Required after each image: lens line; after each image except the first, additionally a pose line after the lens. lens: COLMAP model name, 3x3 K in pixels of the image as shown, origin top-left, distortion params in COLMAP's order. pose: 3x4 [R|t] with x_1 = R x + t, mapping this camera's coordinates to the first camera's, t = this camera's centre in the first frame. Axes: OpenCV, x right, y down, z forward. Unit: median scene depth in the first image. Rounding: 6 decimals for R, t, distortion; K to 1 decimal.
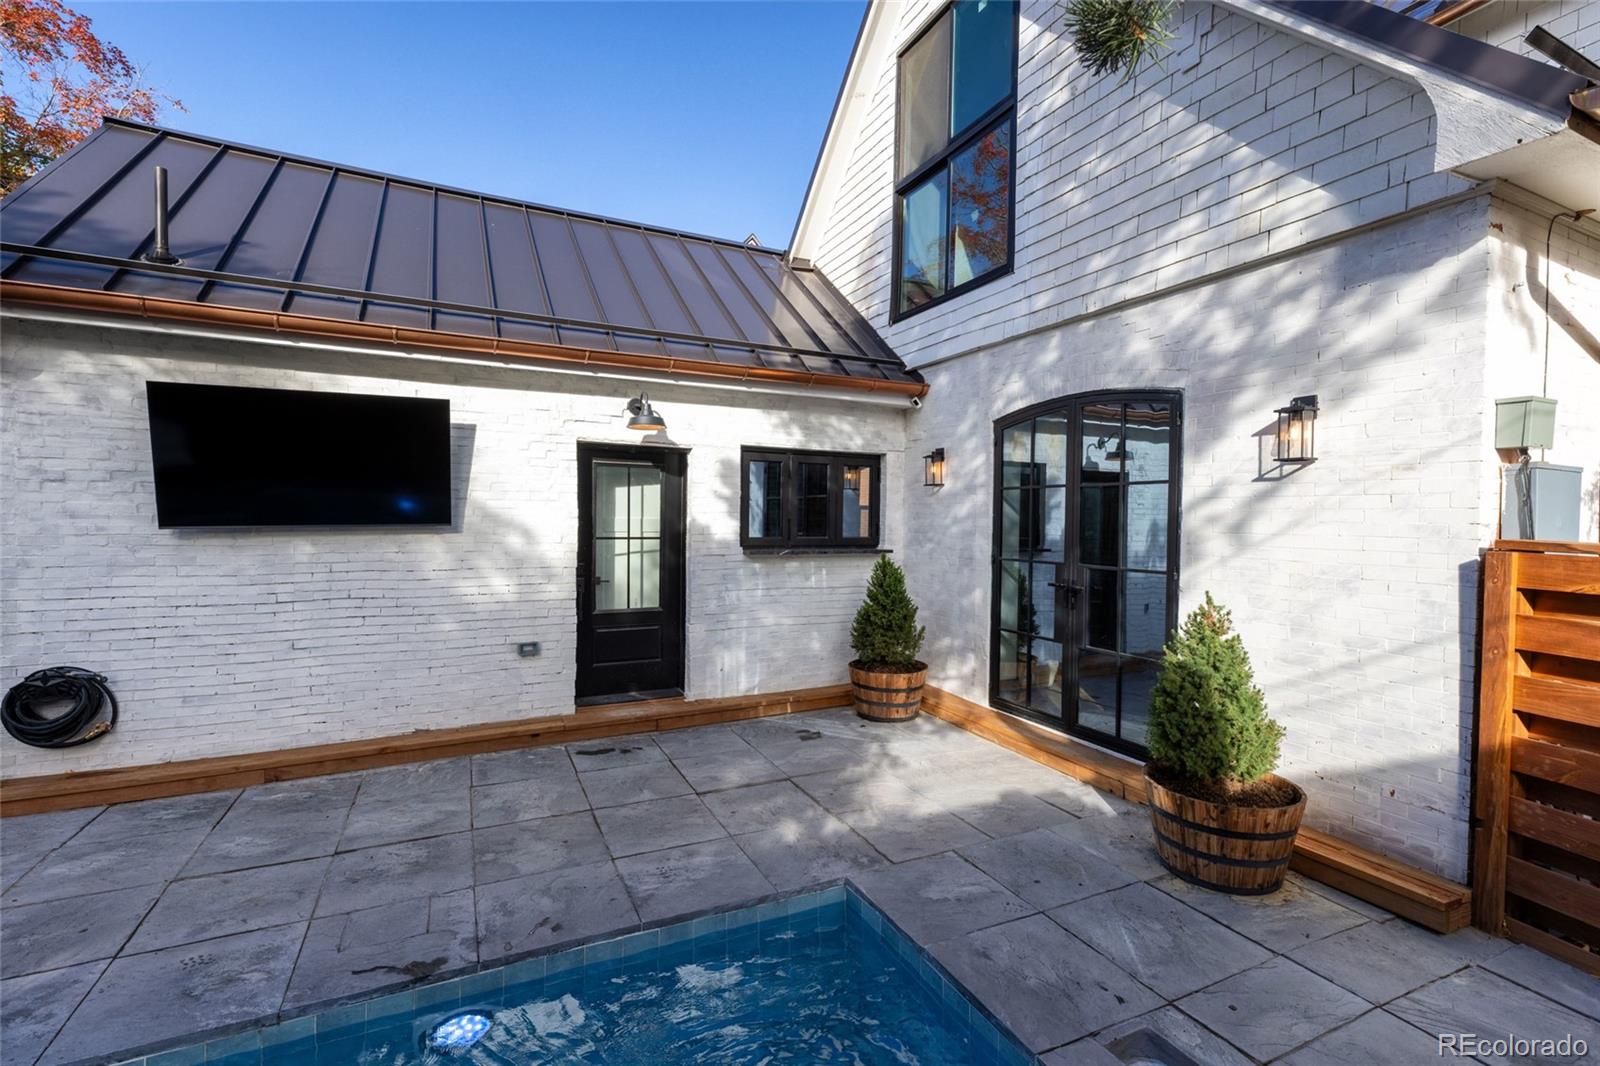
lens RADIAL K [[716.9, 0, 794.0], [0, 716.9, 528.1], [0, 0, 1]] dist [0.003472, -0.000055]
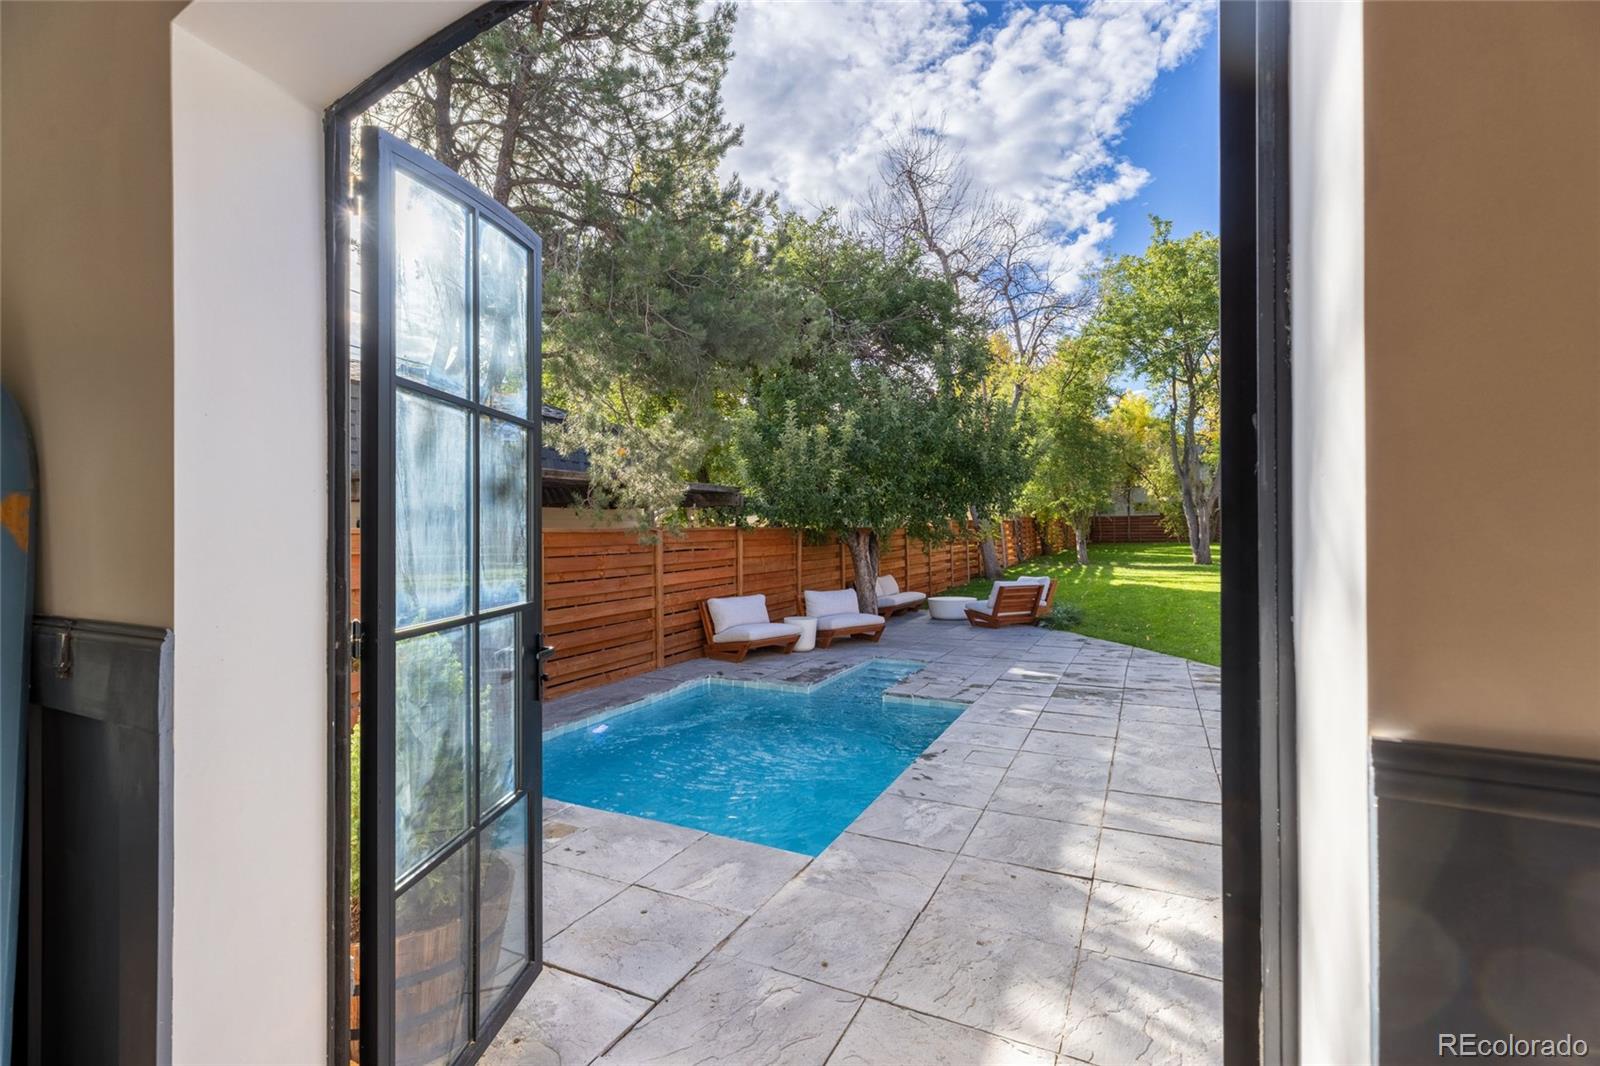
lens RADIAL K [[716.9, 0, 794.0], [0, 716.9, 528.1], [0, 0, 1]] dist [0.003472, -0.000055]
pose [[-0.788464, -0.004787, -0.615063, 0.484970], [-0.011757, 0.999904, 0.007288, -0.001674], [0.614969, 0.012978, -0.788445, 1.175676]]
